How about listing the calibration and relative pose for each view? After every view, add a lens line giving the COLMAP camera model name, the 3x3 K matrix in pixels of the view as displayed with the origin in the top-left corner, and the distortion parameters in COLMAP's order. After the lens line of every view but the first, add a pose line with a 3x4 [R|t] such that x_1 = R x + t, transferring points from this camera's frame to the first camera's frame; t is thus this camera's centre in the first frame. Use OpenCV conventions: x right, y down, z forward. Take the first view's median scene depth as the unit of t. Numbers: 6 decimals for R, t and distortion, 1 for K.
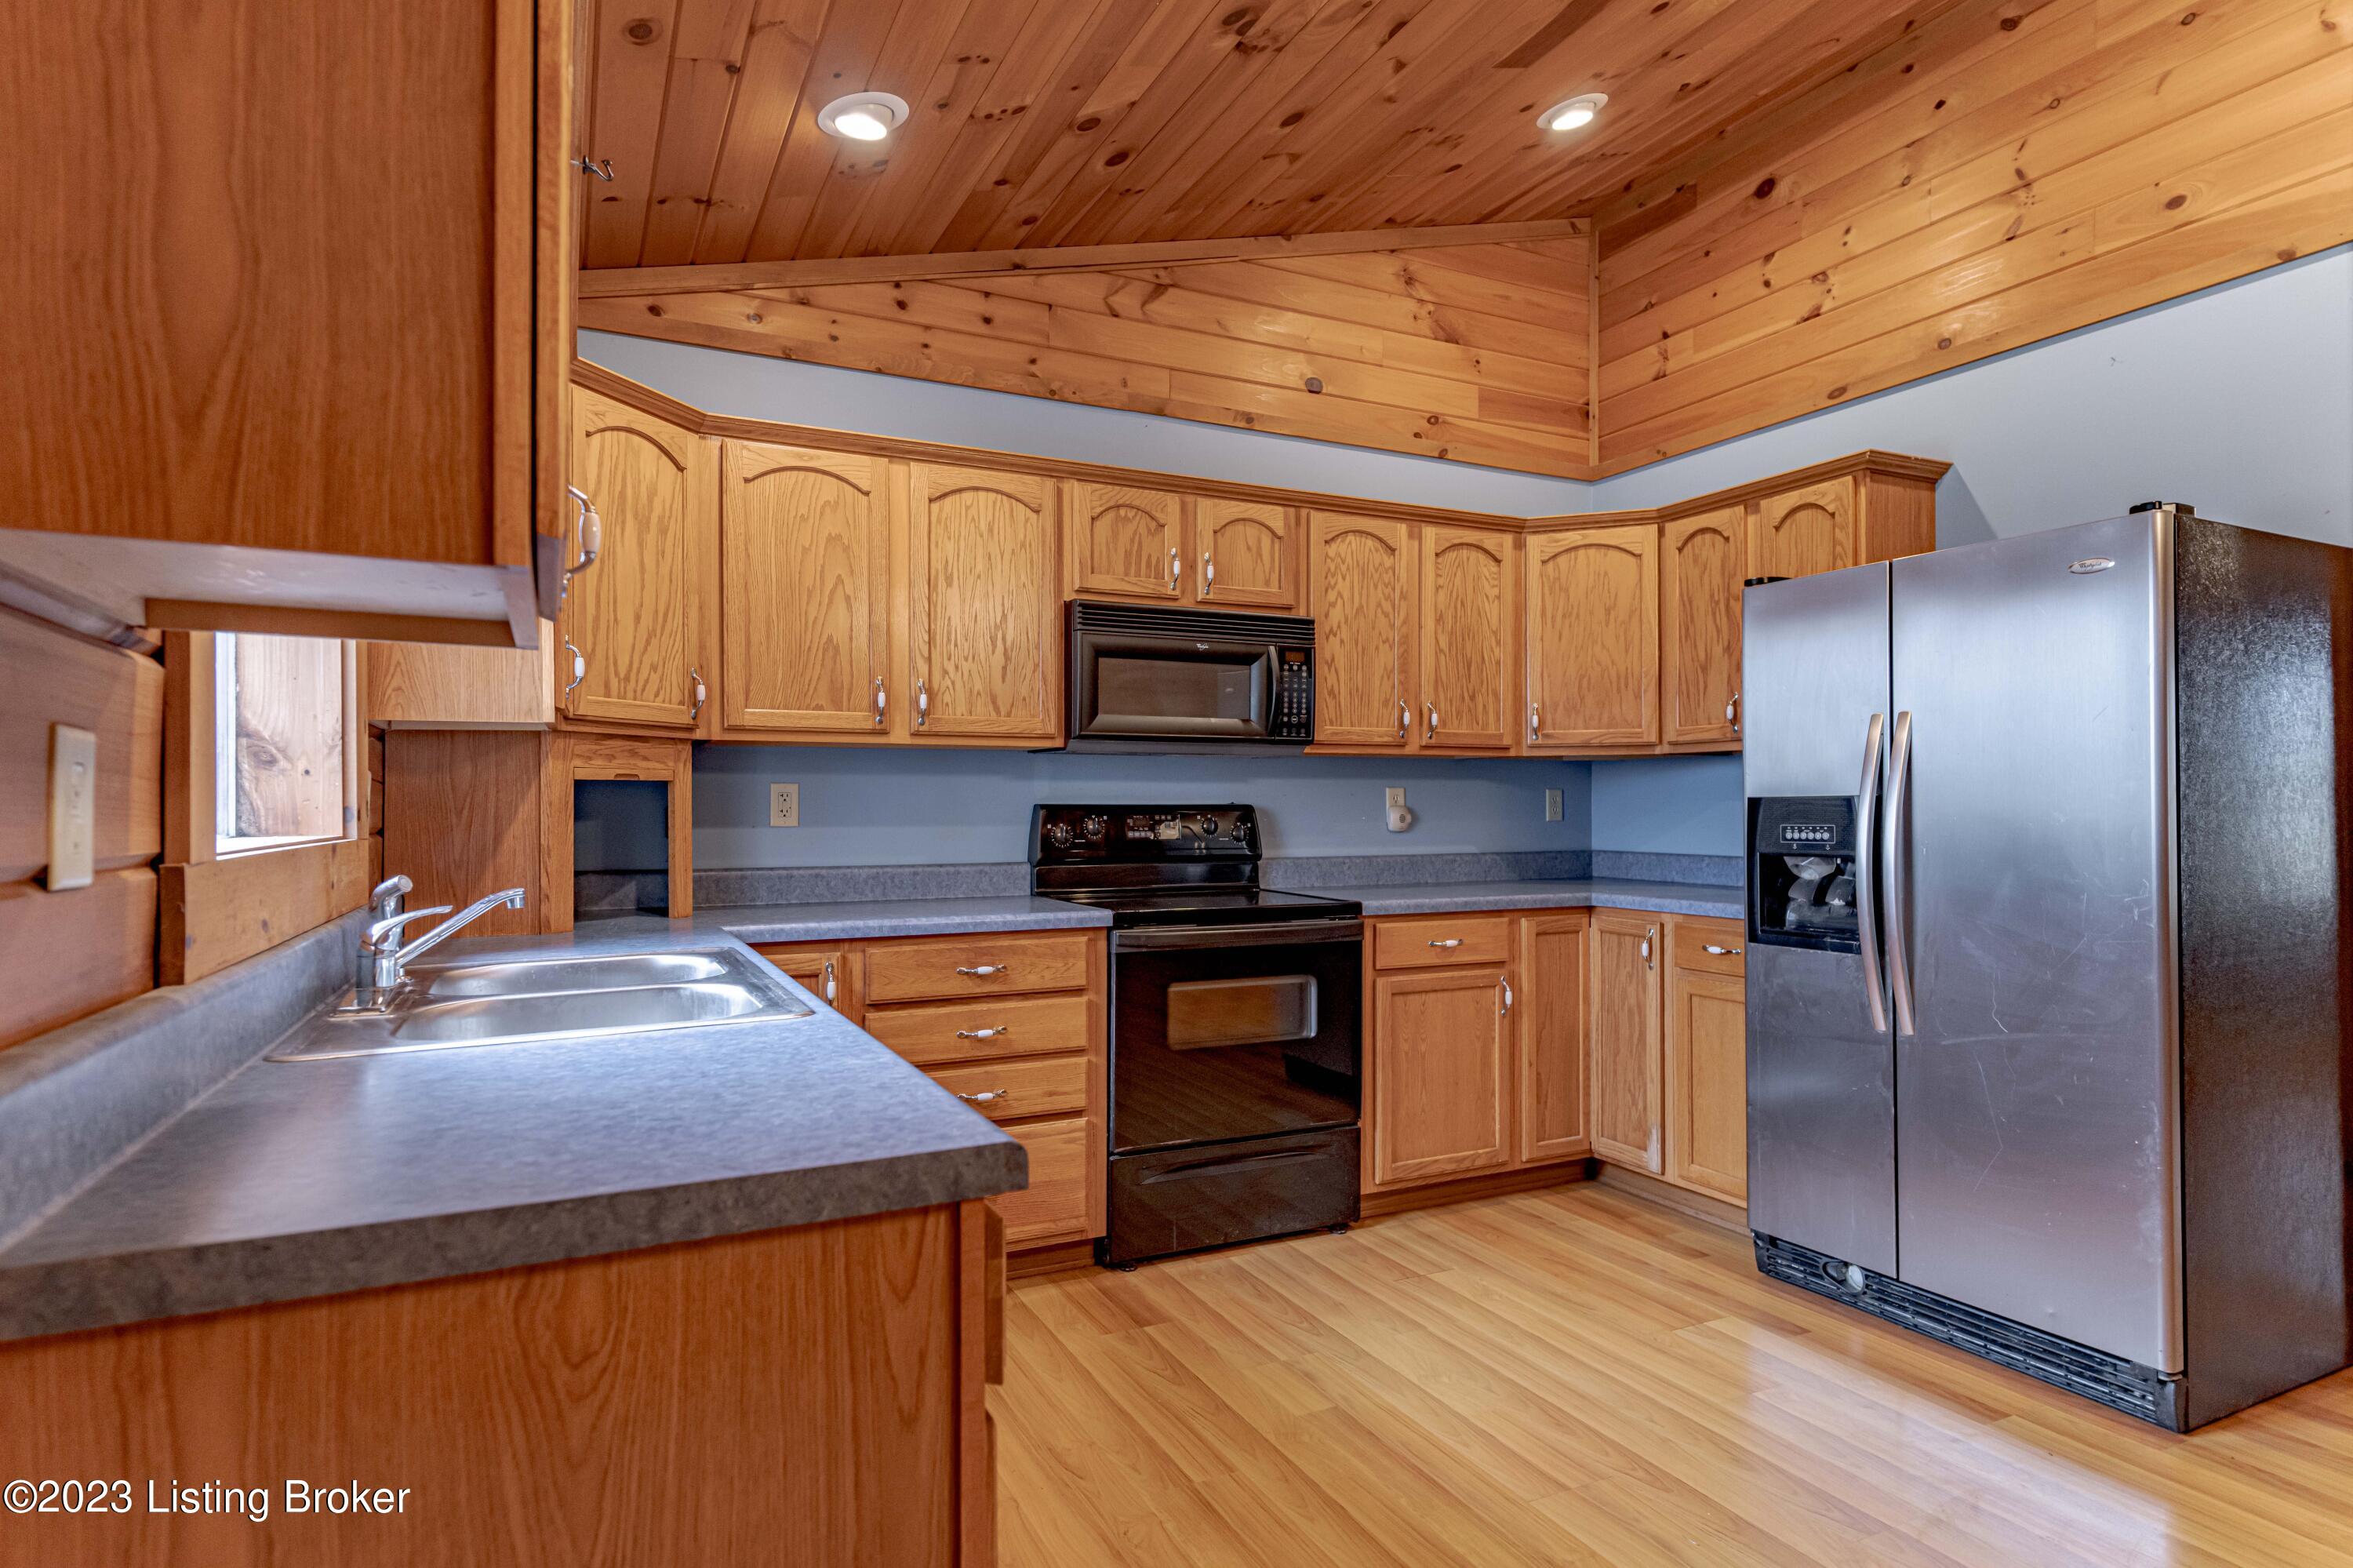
lens RADIAL K [[1235.0, 0, 1169.5], [0, 1235.0, 791.3], [0, 0, 1]] dist [0.021526, 0.000068]
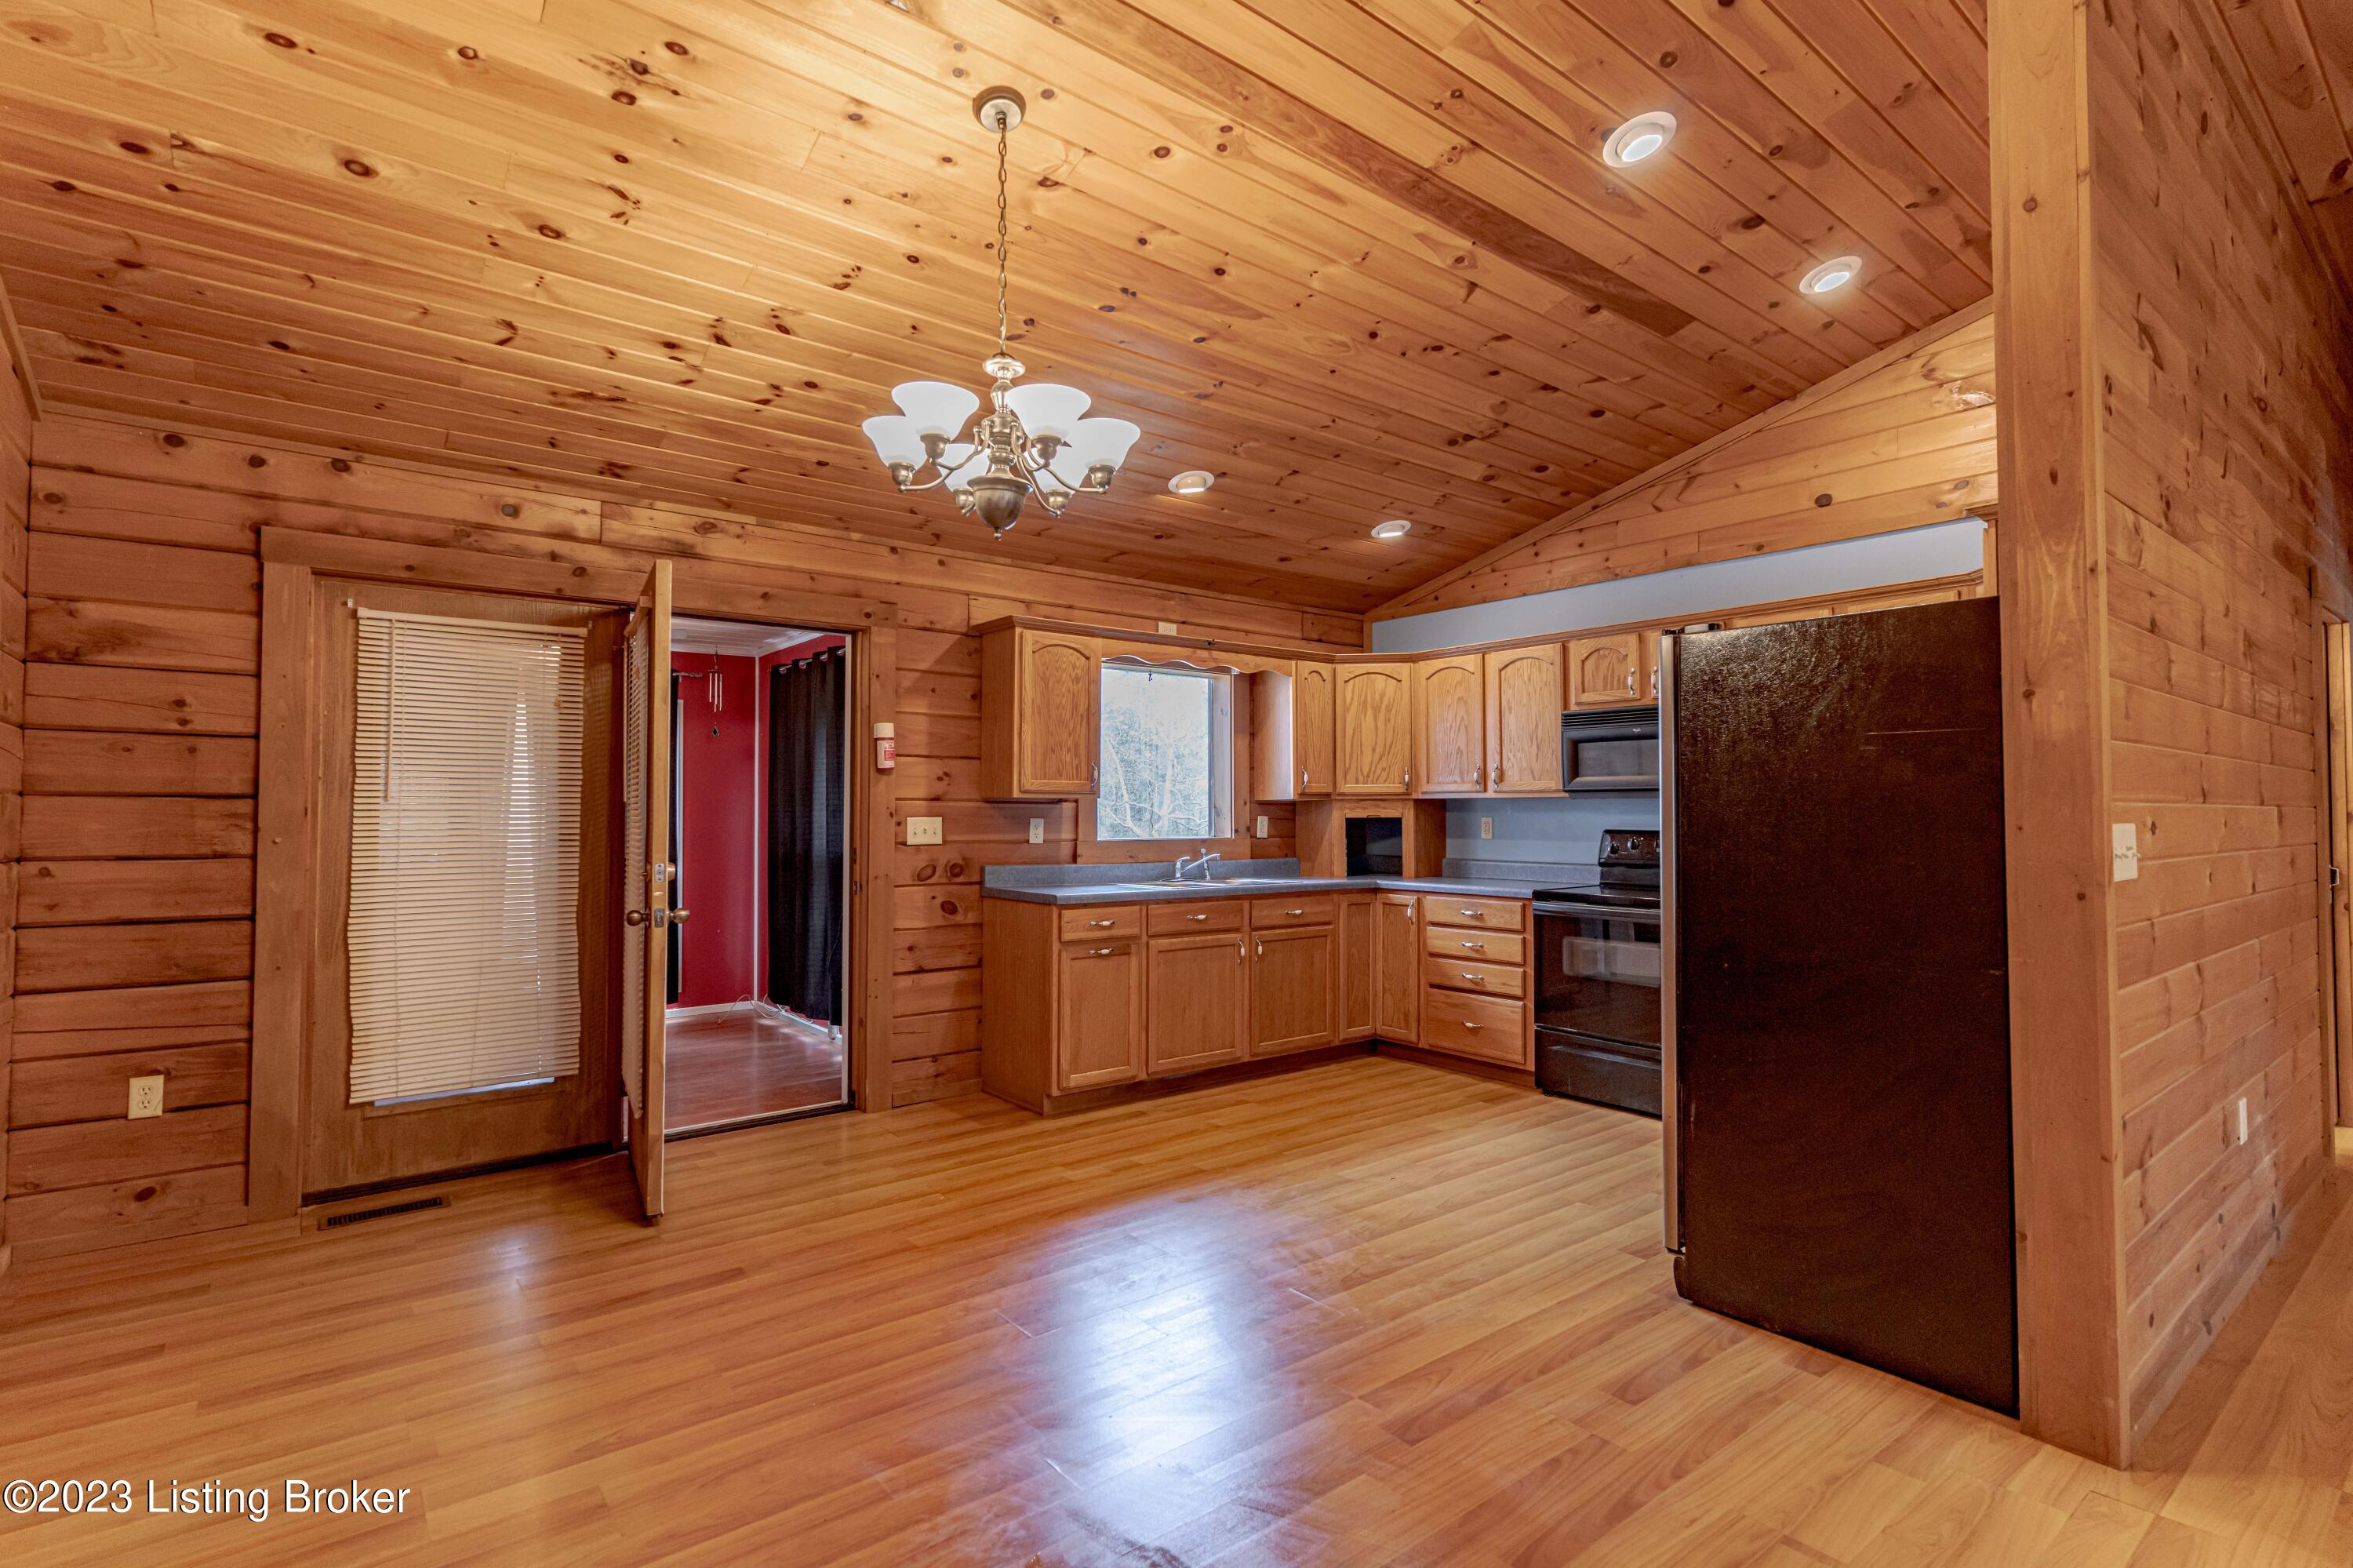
lens RADIAL K [[1112.0, 0, 1177.2], [0, 1112.0, 780.1], [0, 0, 1]] dist [0.000779, 0.000283]
pose [[0.213771, -0.029339, -0.976443, 1.561639], [0.009840, 0.999563, -0.027879, -0.024823], [0.976834, -0.003649, 0.213966, 0.164977]]
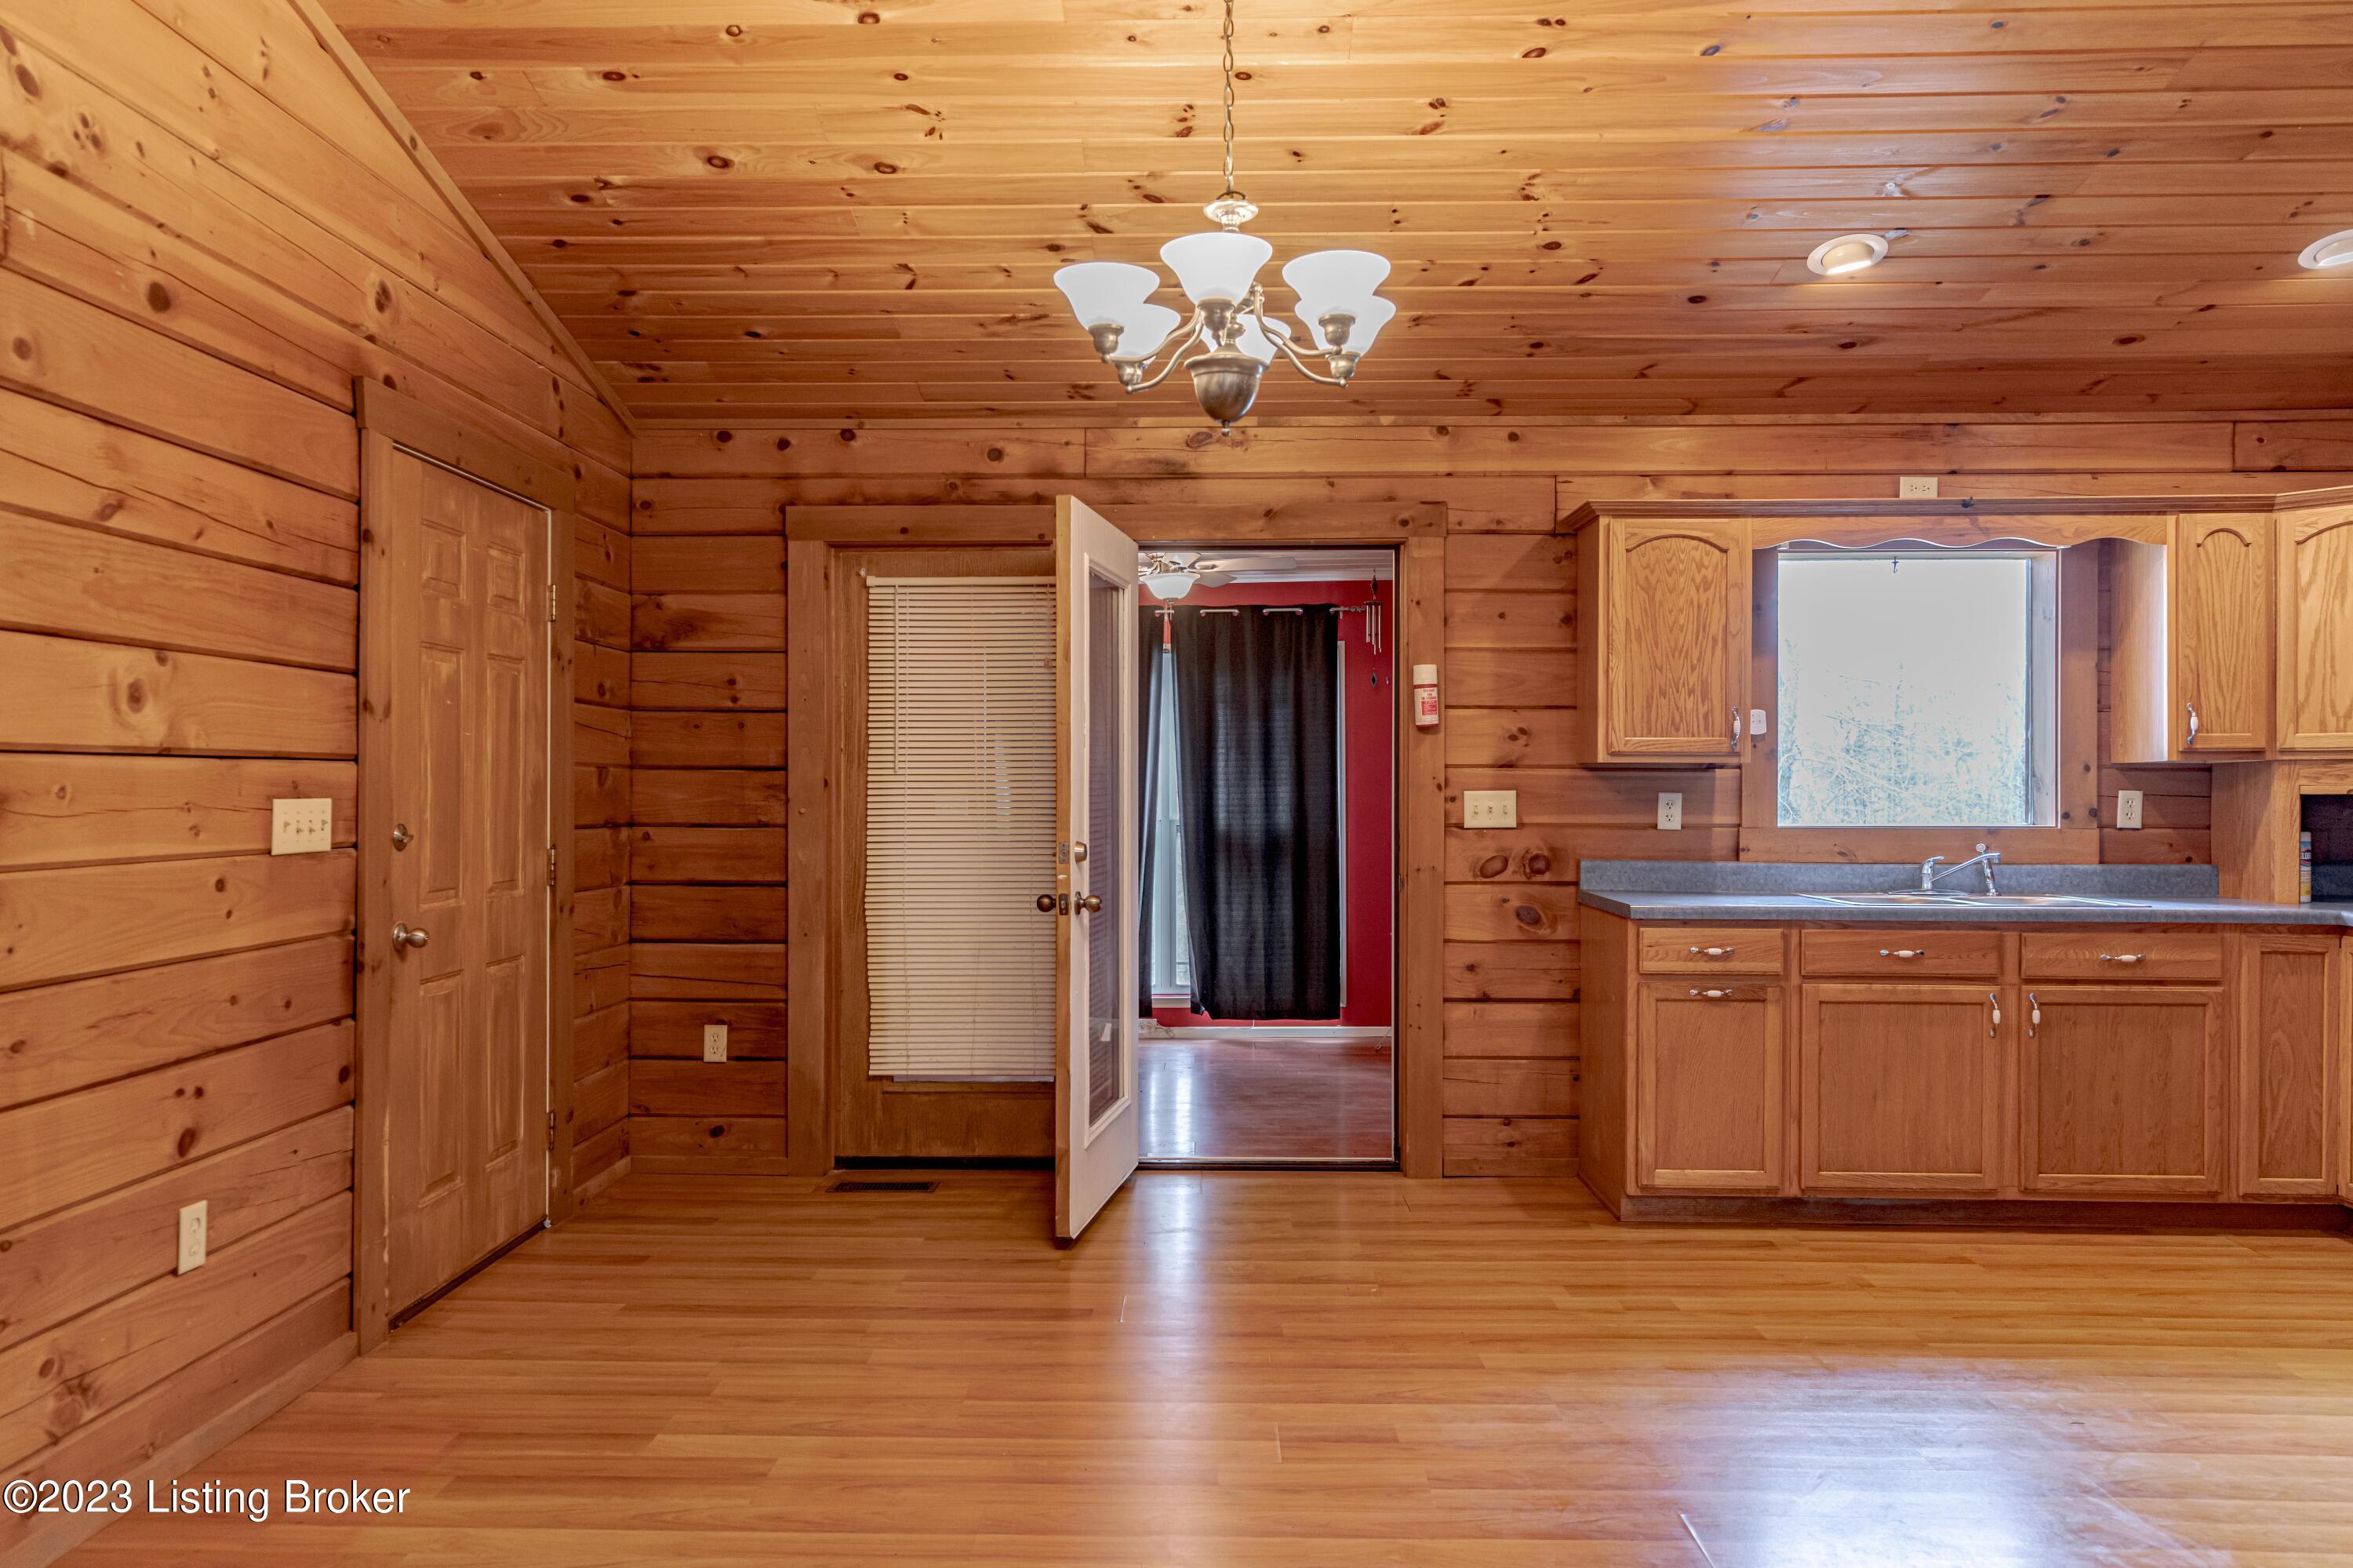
lens RADIAL K [[1597.7, 0, 1176.5], [0, 1597.7, 784.0], [0, 0, 1]] dist [0.000214, 0.002494]
pose [[-0.461452, 0.001365, -0.887164, 1.564330], [0.008251, 0.999962, -0.002753, -0.024496], [0.887127, -0.008591, -0.461446, 0.665638]]
